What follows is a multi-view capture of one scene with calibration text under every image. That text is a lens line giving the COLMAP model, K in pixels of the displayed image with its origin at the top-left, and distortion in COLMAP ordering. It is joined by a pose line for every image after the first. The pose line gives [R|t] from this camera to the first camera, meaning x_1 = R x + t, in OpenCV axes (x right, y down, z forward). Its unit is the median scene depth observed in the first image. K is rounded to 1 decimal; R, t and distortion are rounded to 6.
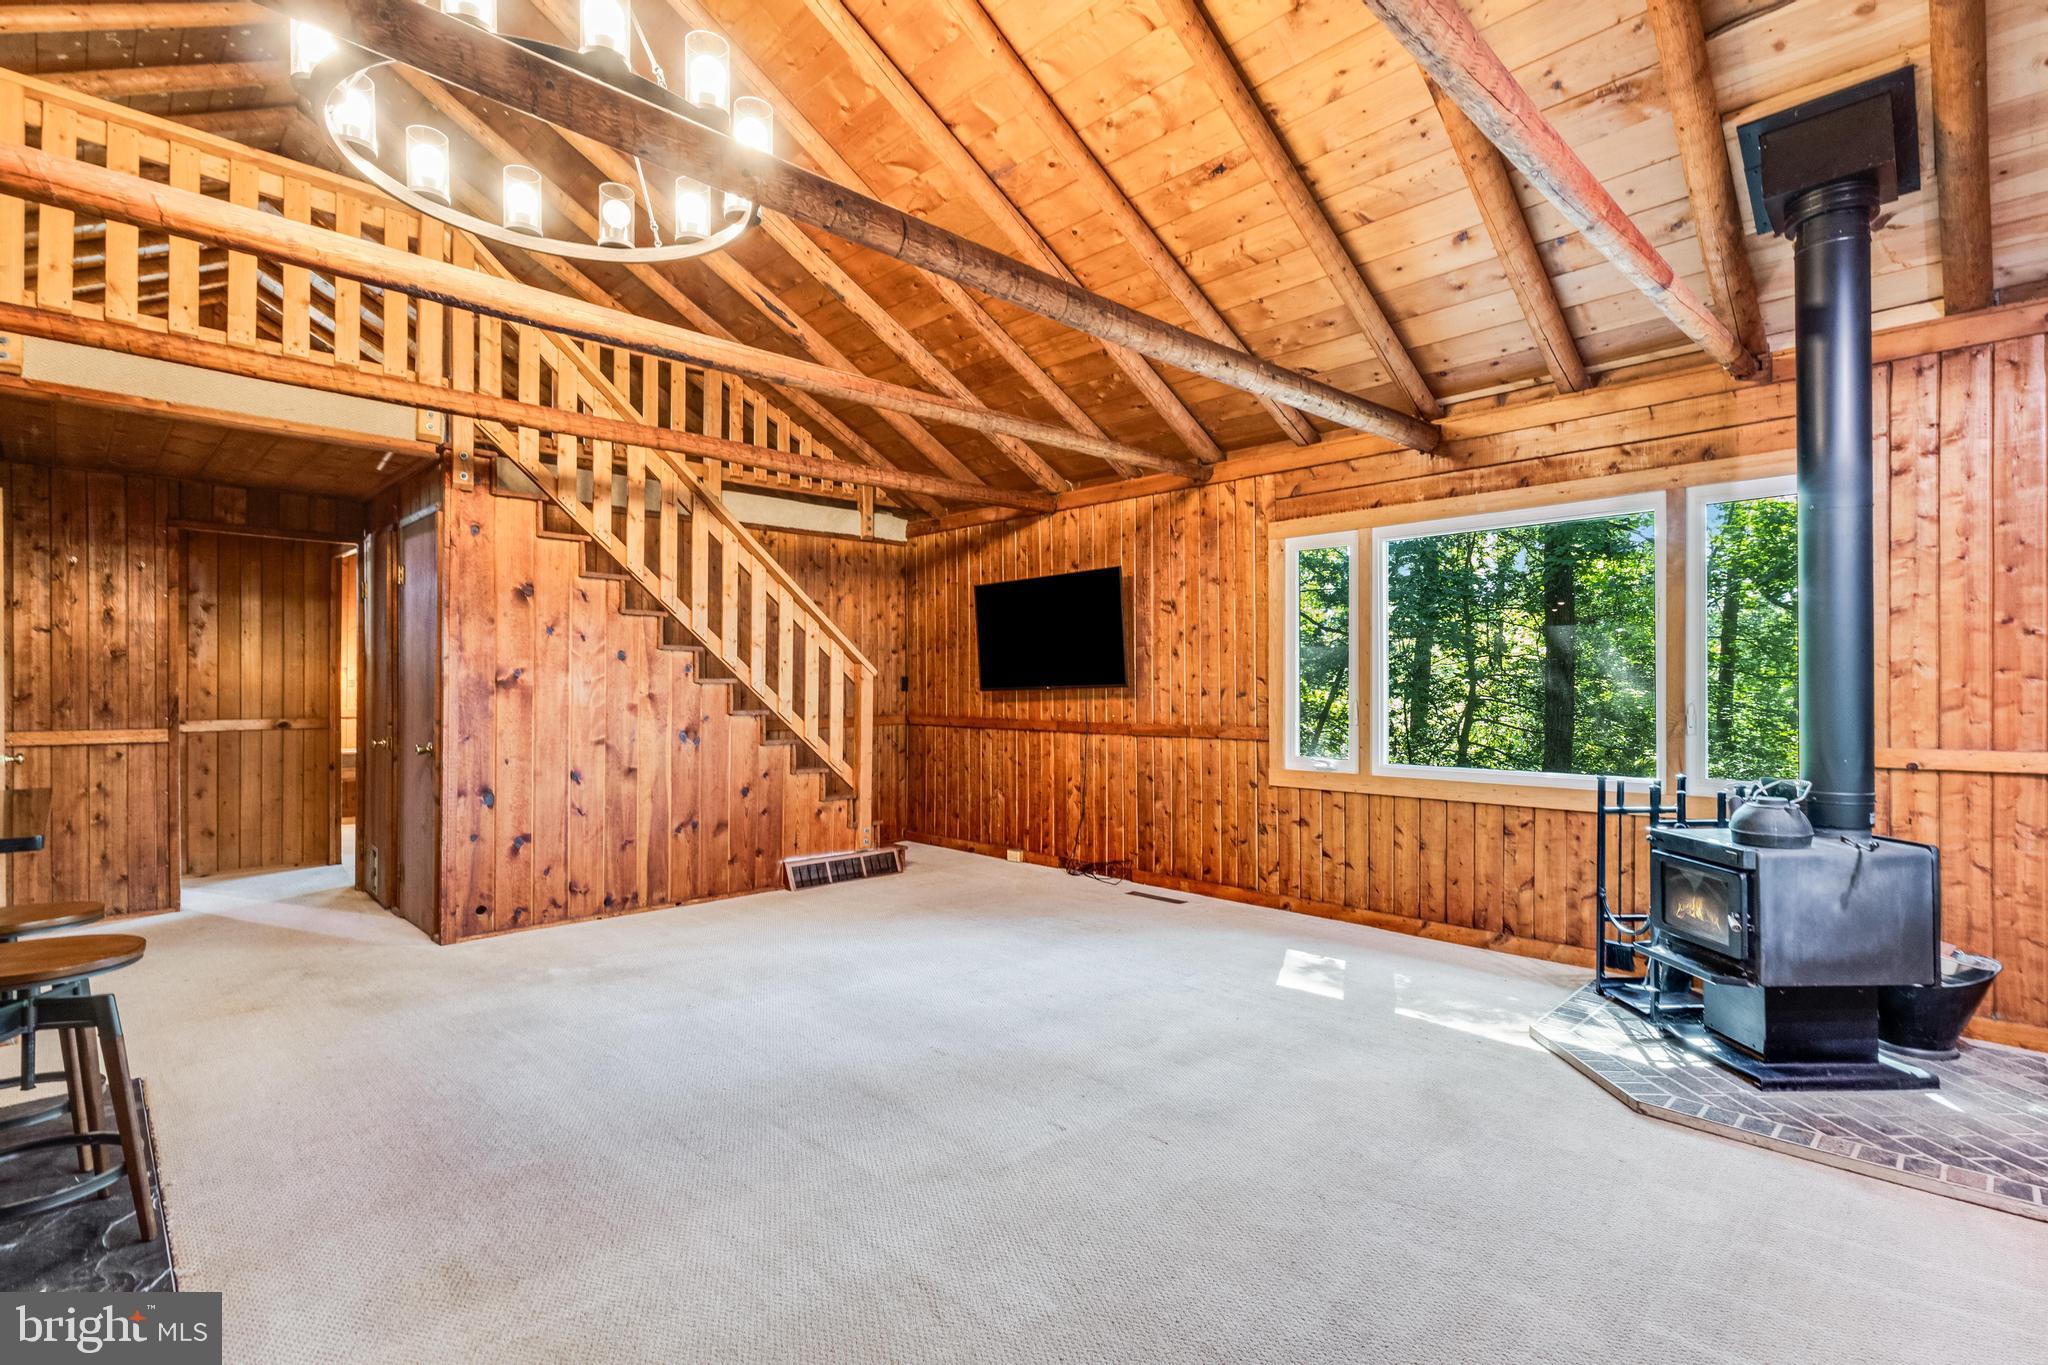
lens RADIAL K [[951.6, 0, 1028.4], [0, 951.6, 681.0], [0, 0, 1]] dist [0.003968, 0.000250]
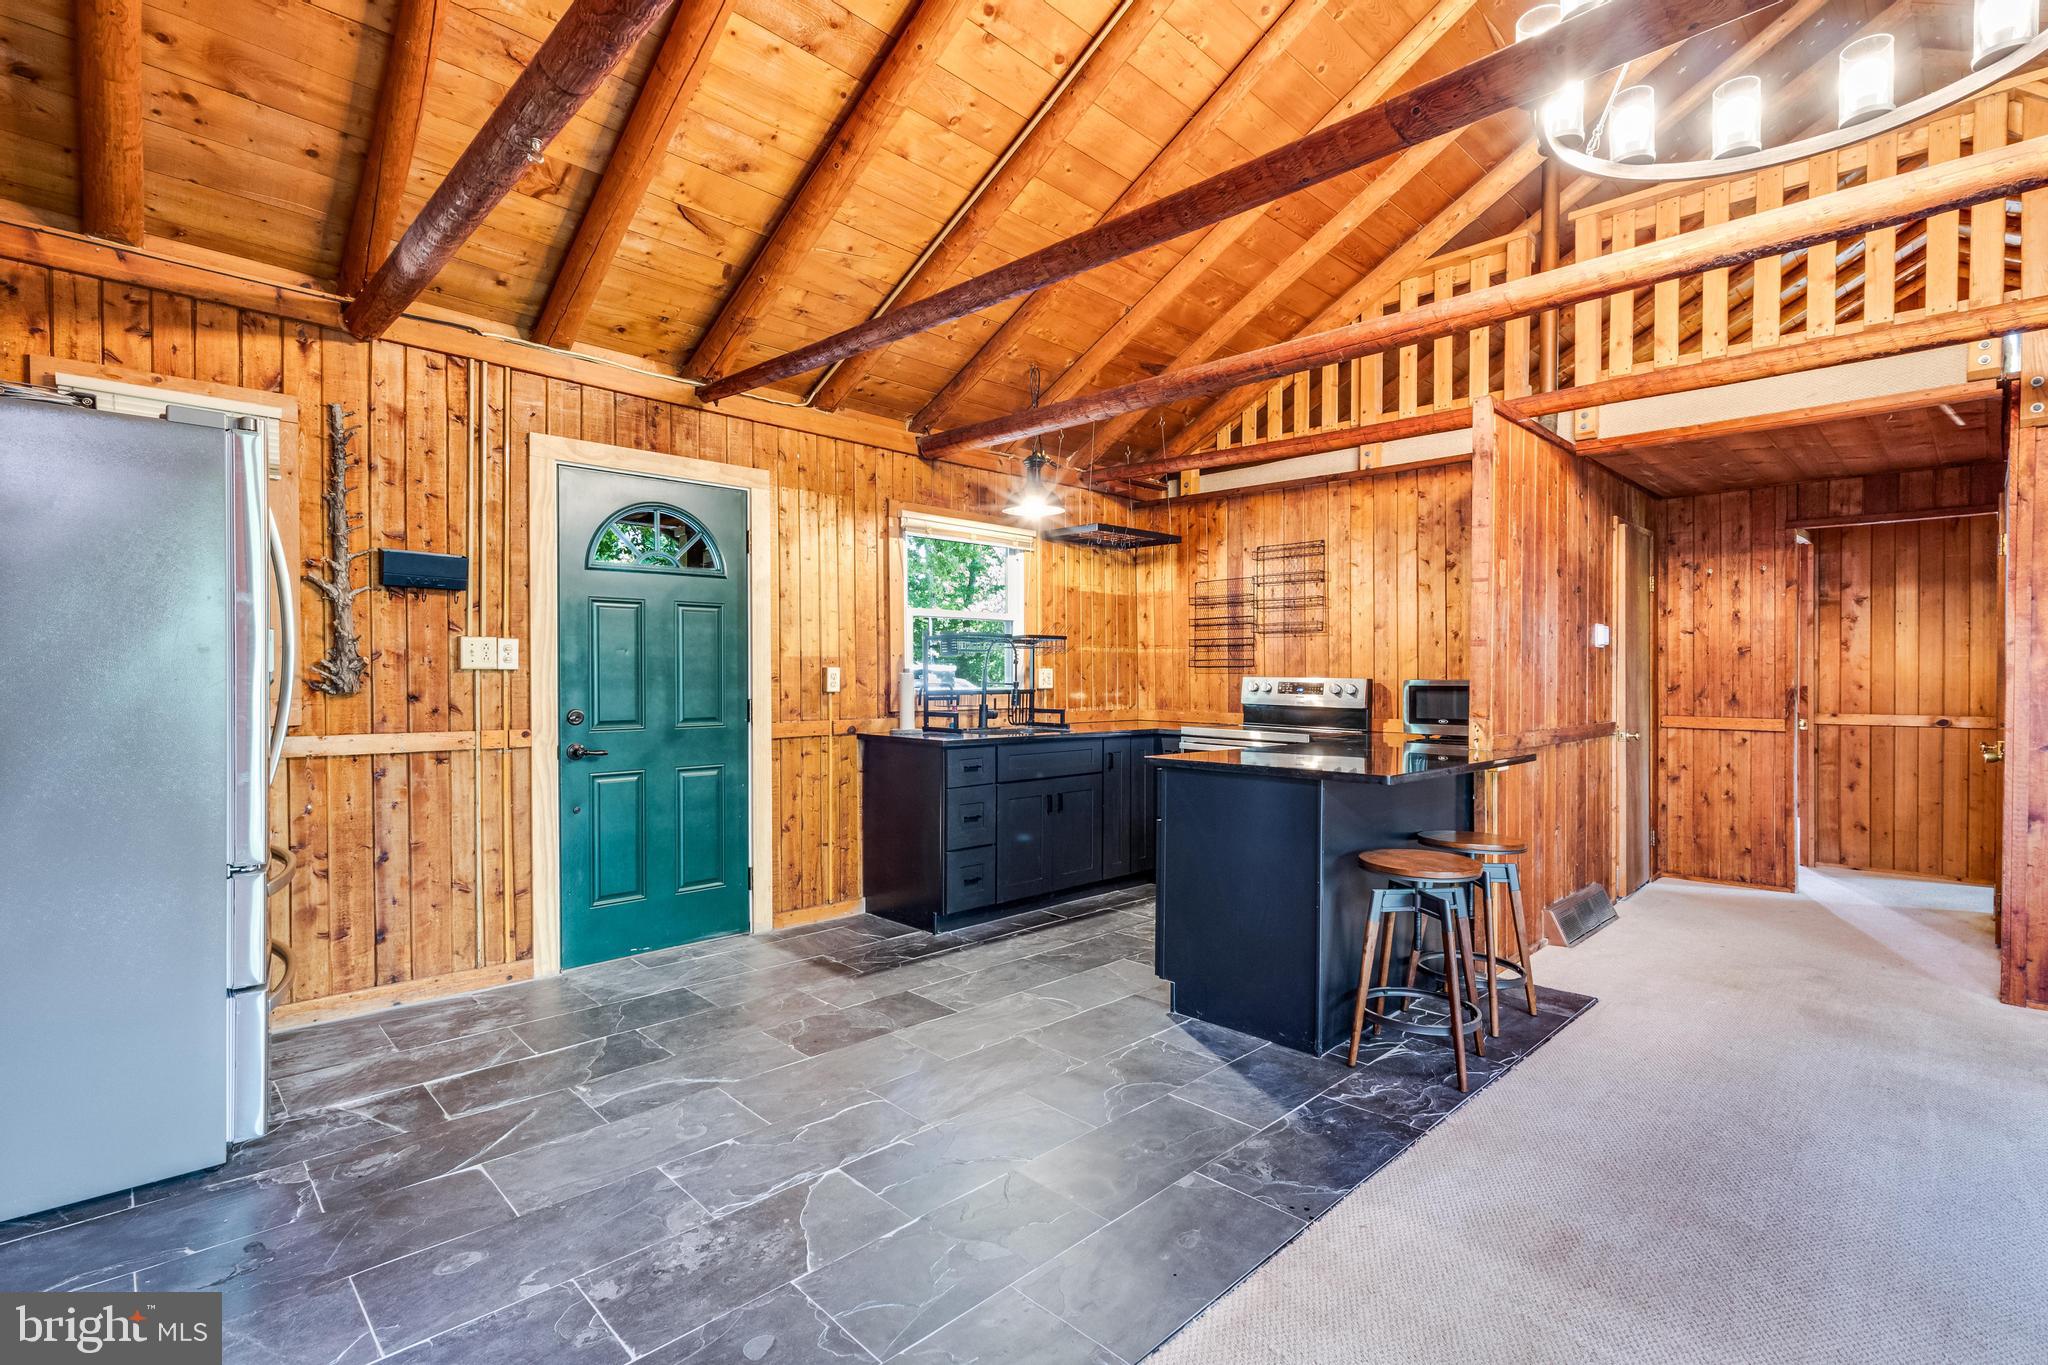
lens RADIAL K [[951.6, 0, 1031.2], [0, 951.6, 681.6], [0, 0, 1]] dist [0.003968, 0.000250]
pose [[-0.003623, 0.003646, -0.999987, 0.171792], [0.000935, 0.999993, 0.003643, 0.003593], [0.999993, -0.000922, -0.003627, 0.170856]]
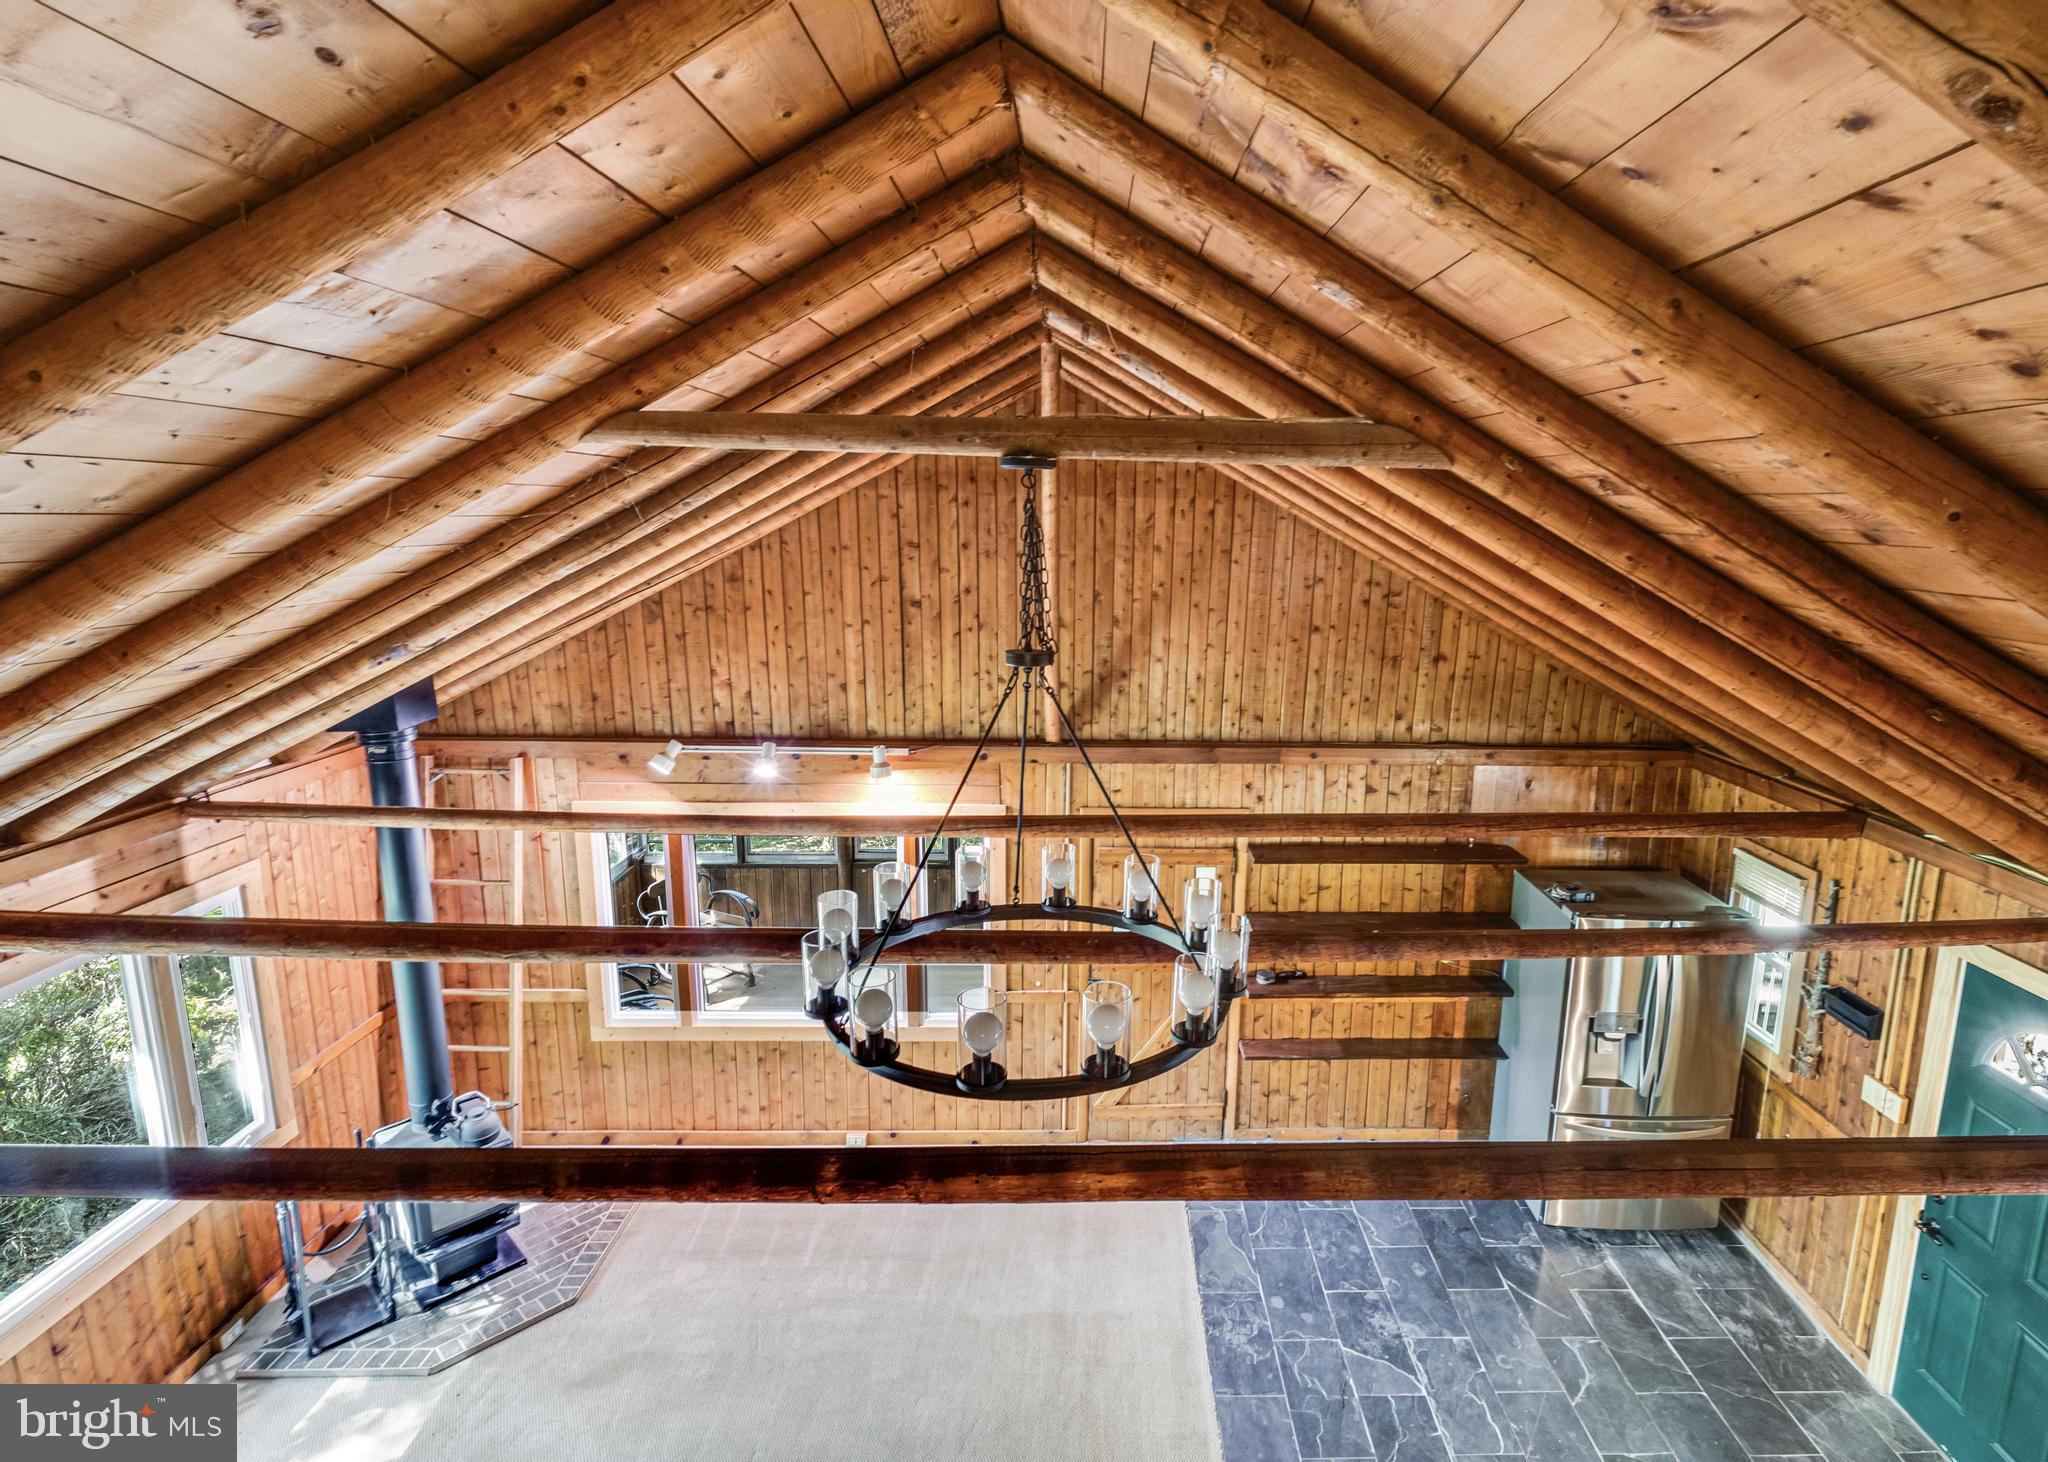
lens RADIAL K [[1006.2, 0, 1116.4], [0, 1006.2, 732.1], [0, 0, 1]] dist [-0.000474, -0.000280]
pose [[-0.728148, -0.143870, 0.670151, -0.613154], [-0.019192, 0.981619, 0.189883, -0.494330], [-0.685152, 0.125402, -0.717525, 0.827164]]
